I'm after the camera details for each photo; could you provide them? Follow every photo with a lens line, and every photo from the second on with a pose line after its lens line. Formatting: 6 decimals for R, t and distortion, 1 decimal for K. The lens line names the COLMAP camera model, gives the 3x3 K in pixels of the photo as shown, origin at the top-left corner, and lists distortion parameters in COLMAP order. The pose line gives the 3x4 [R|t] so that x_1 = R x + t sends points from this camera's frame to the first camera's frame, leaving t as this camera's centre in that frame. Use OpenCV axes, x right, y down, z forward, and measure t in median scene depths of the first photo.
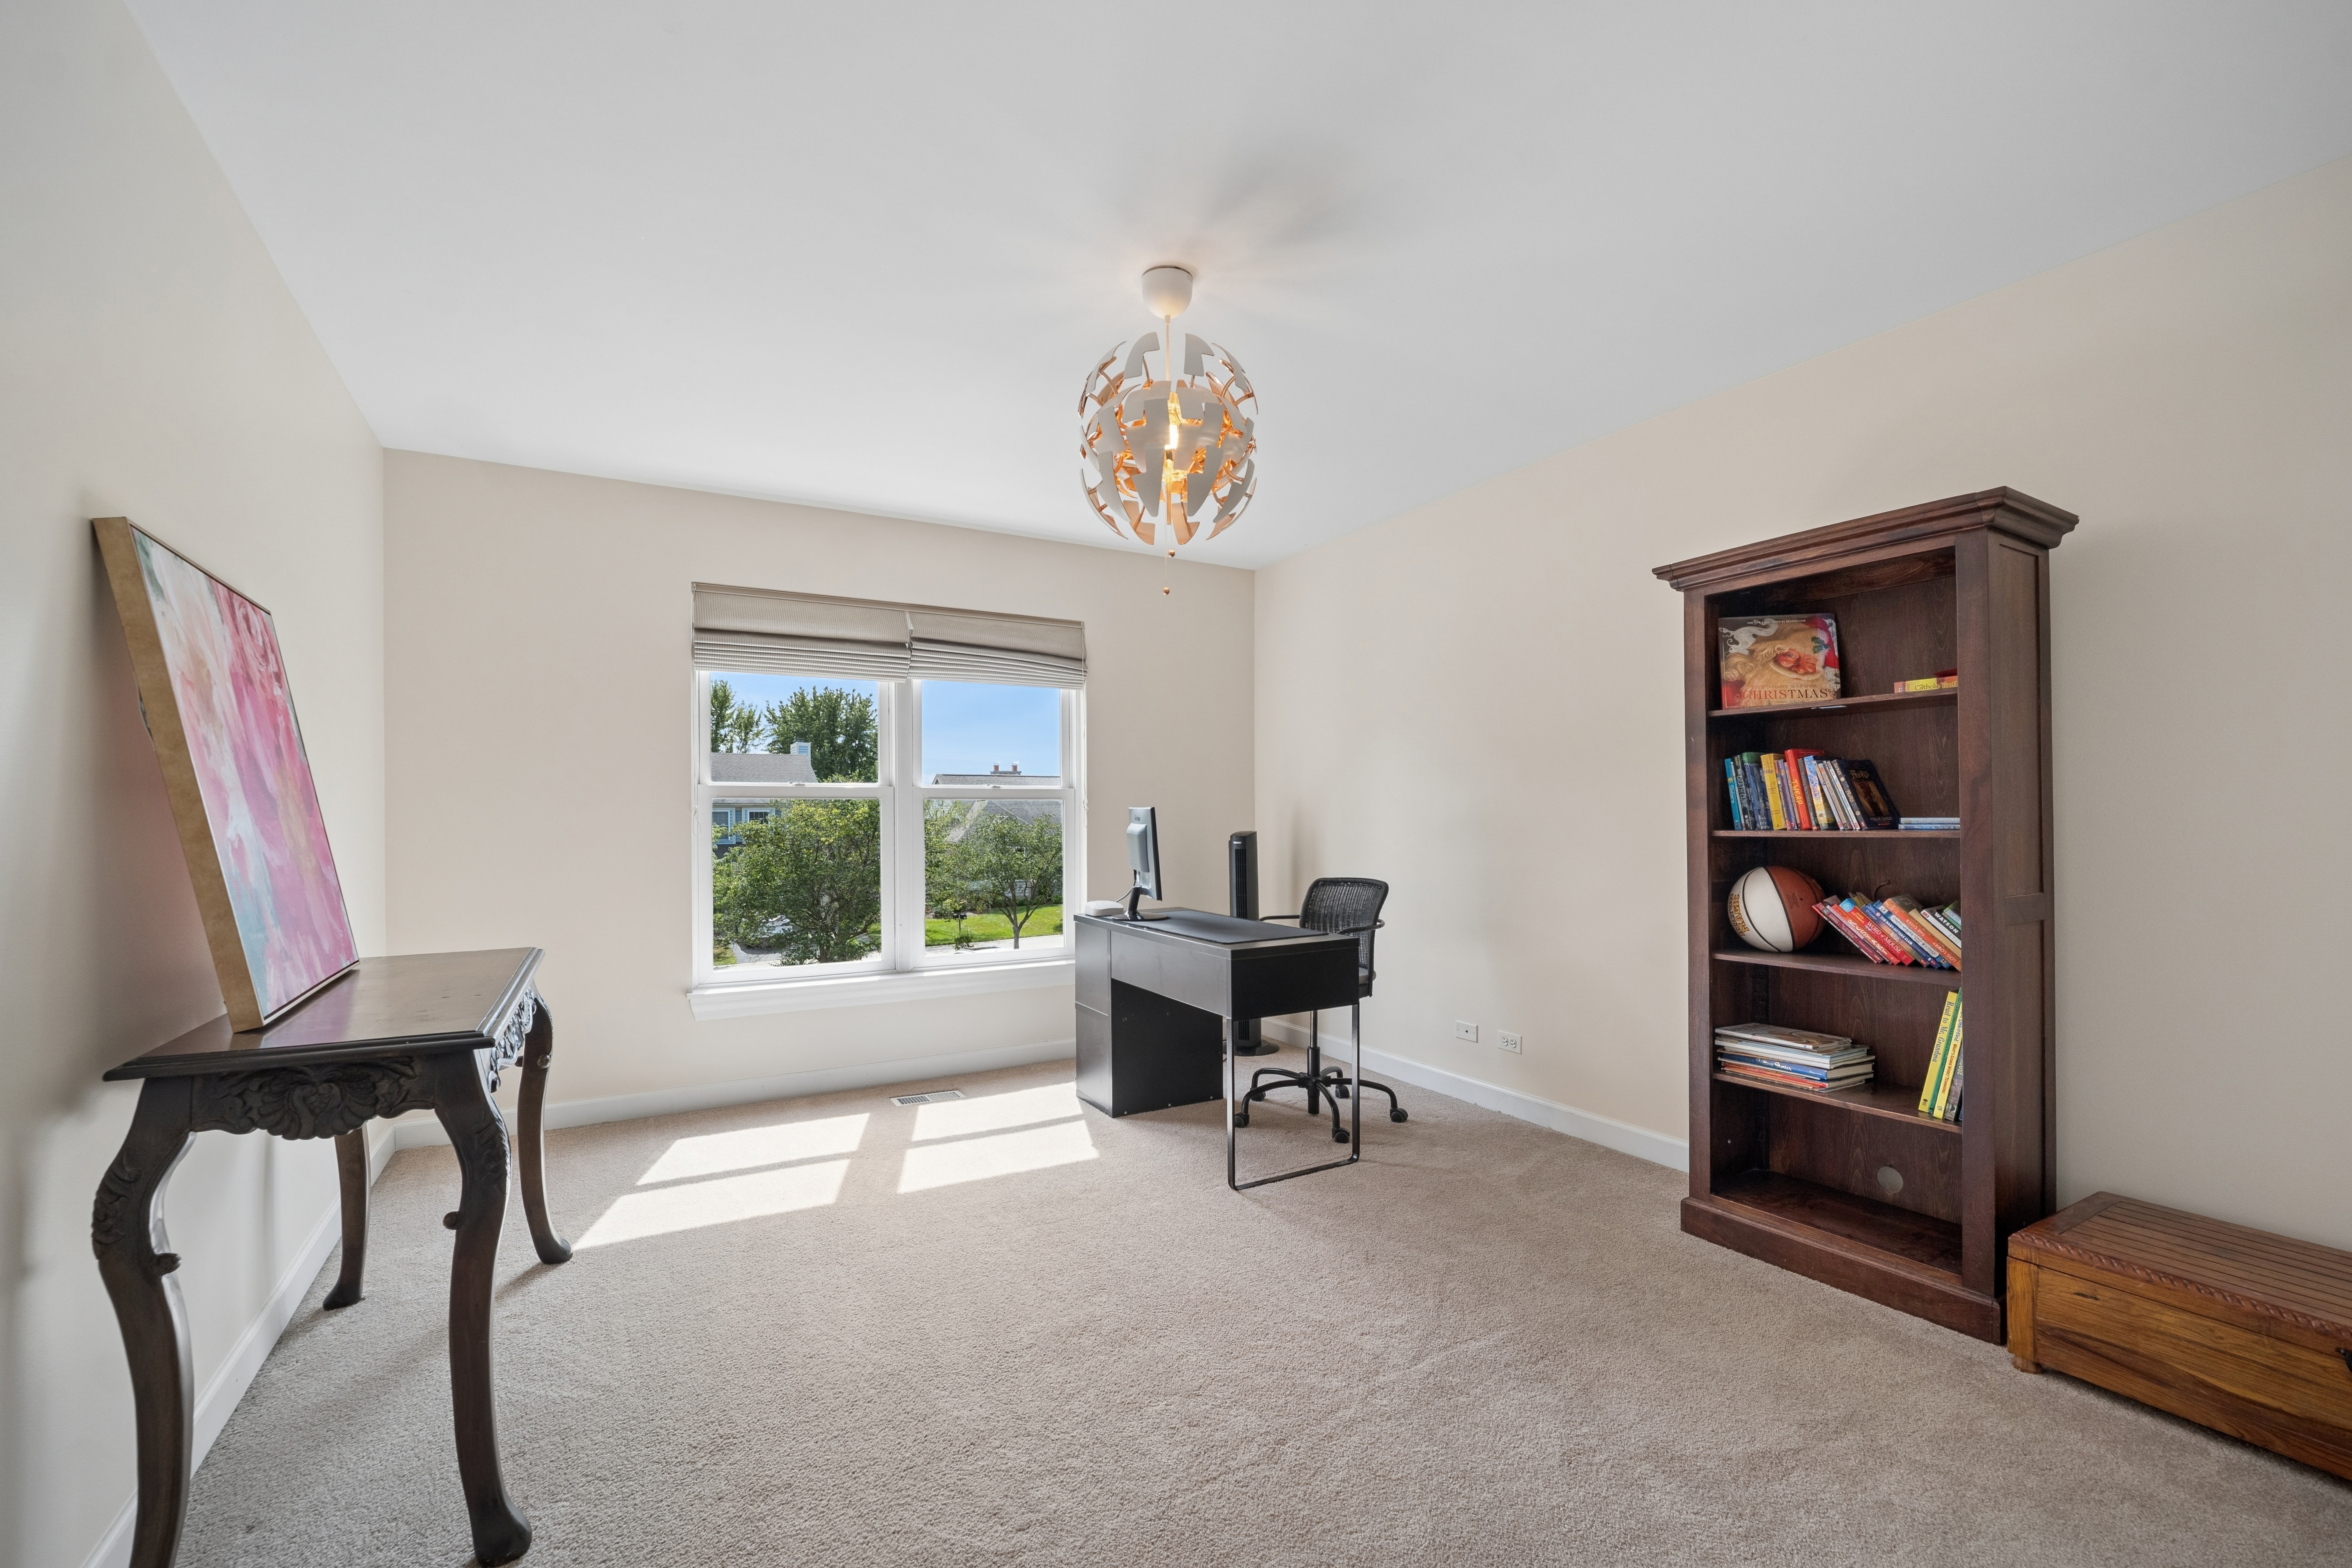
lens RADIAL K [[988.2, 0, 1166.9], [0, 988.2, 809.5], [0, 0, 1]] dist [-0.000064, -0.000008]
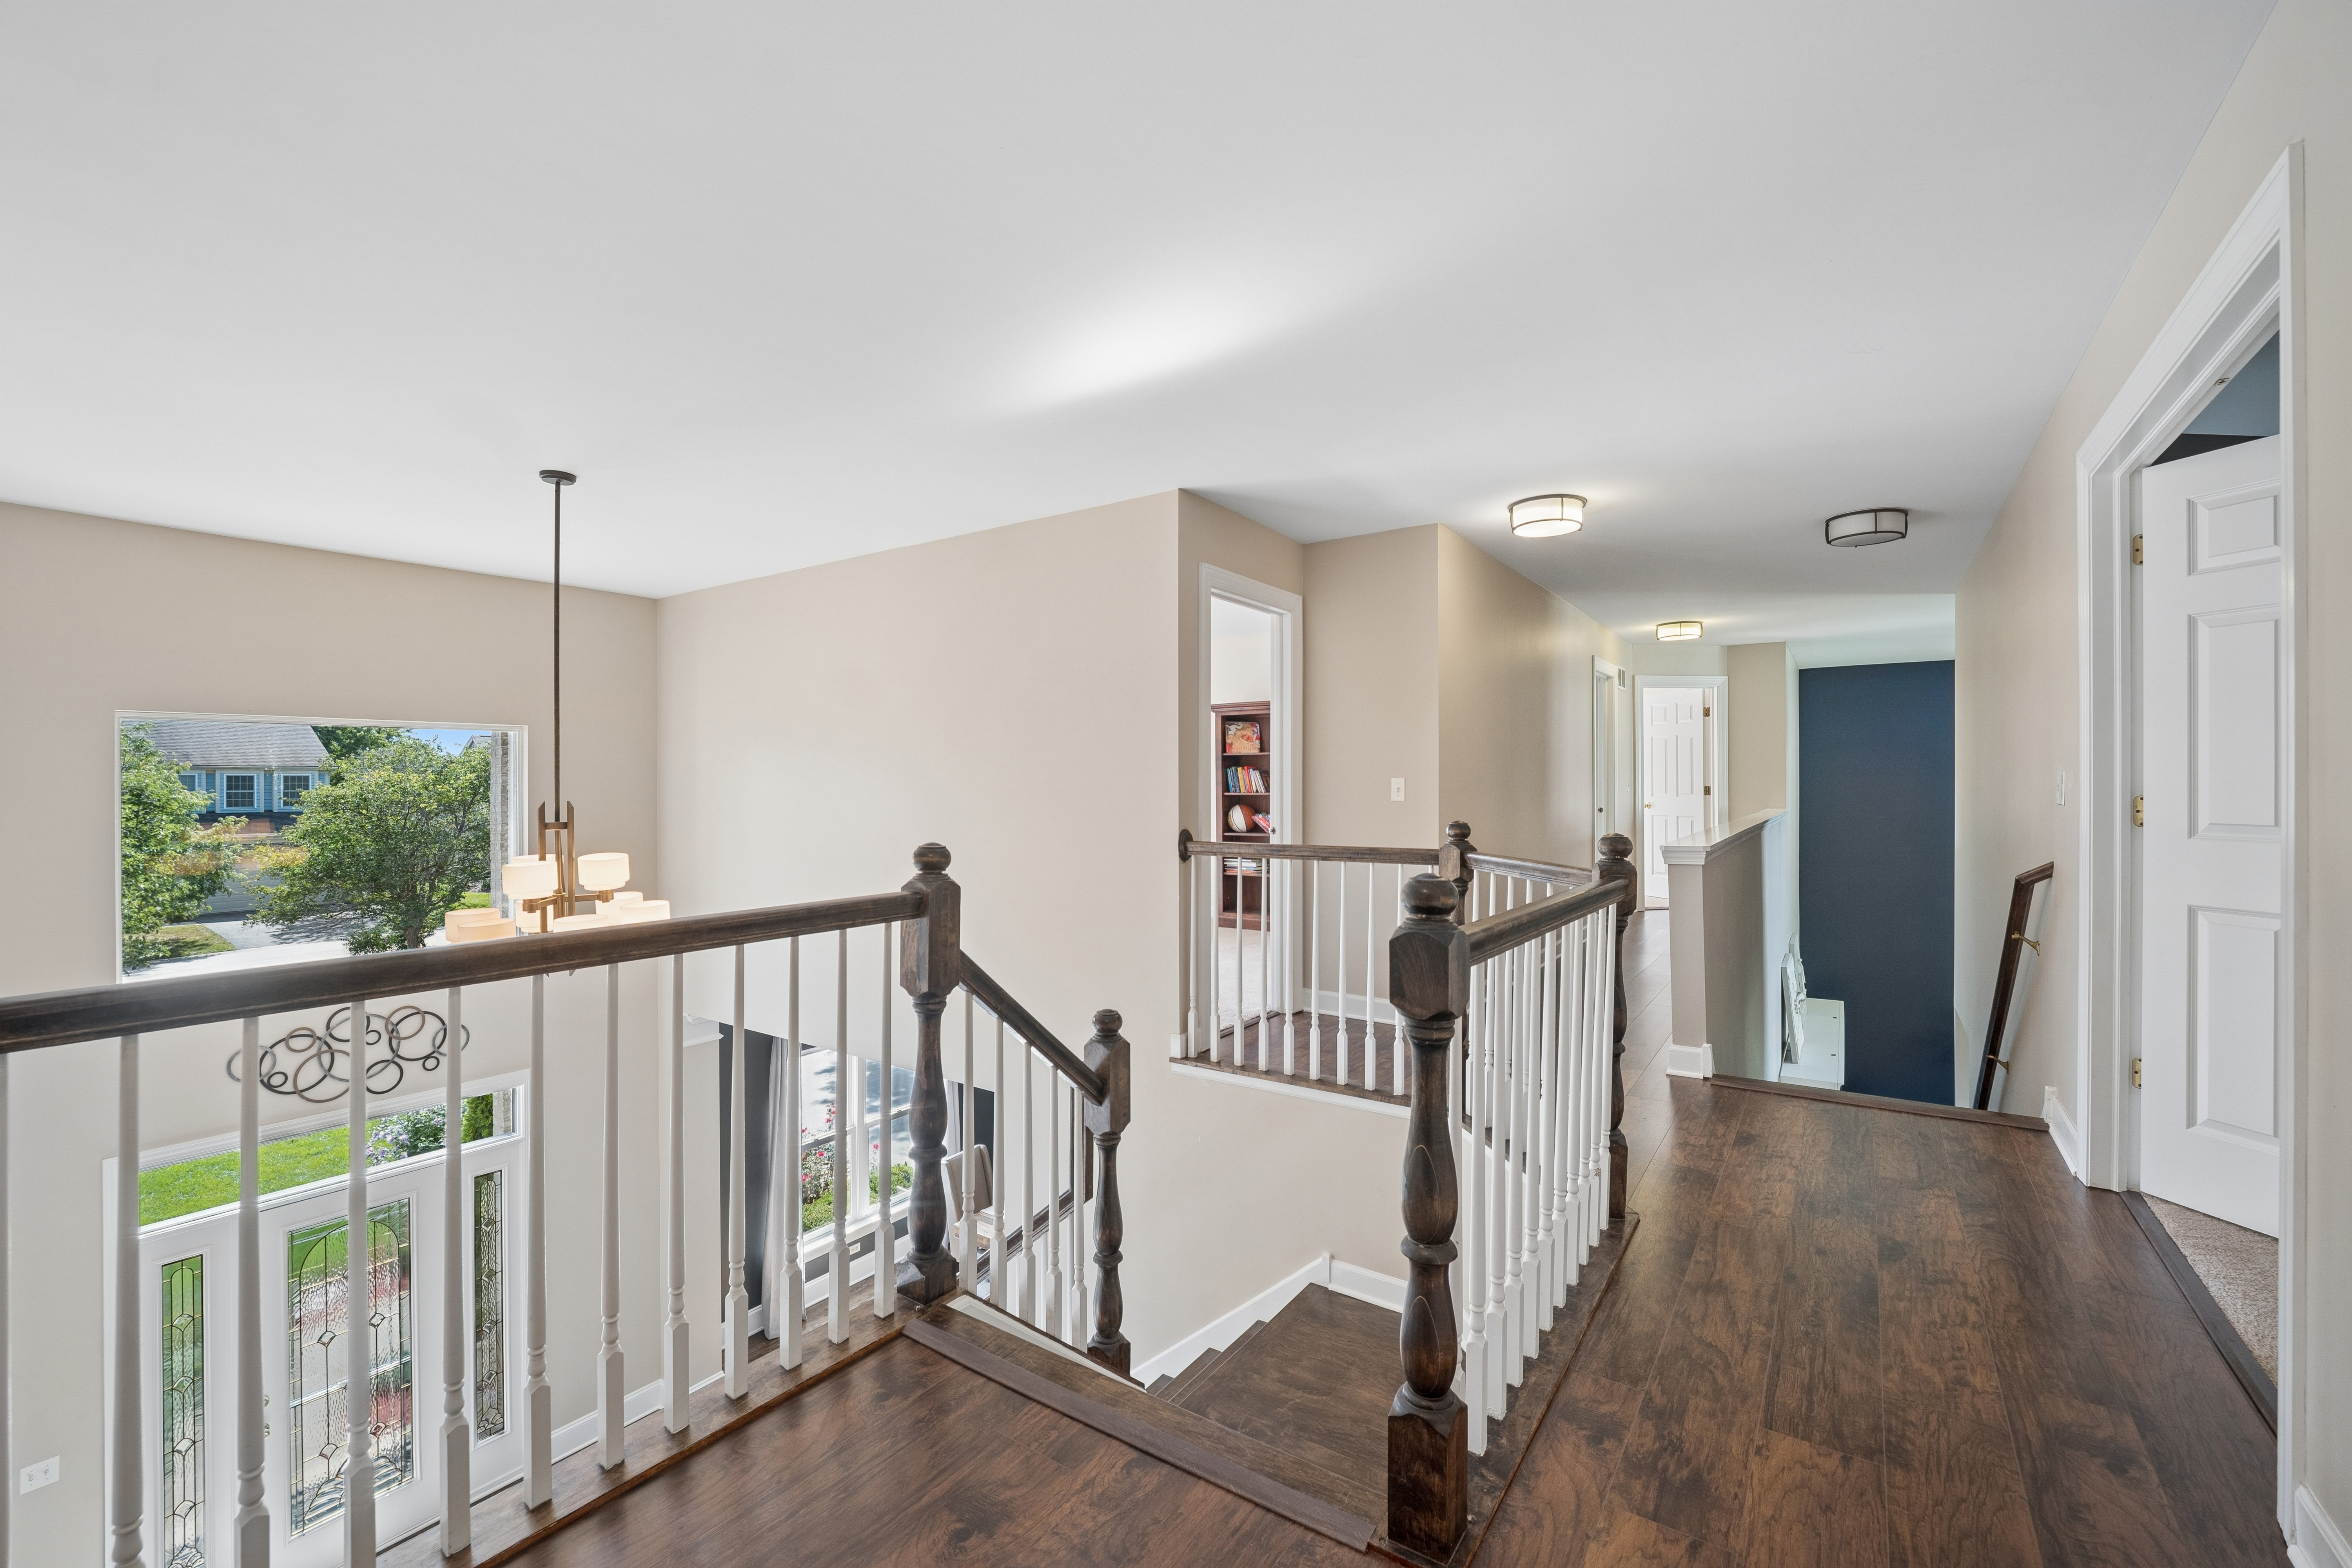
lens RADIAL K [[988.2, 0, 1176.5], [0, 988.2, 787.7], [0, 0, 1]] dist [-0.000064, -0.000008]
pose [[0.898388, 0.006896, 0.439149, -0.908285], [-0.010653, 0.999925, 0.006091, -0.010326], [-0.439074, -0.010150, 0.898394, -1.659871]]
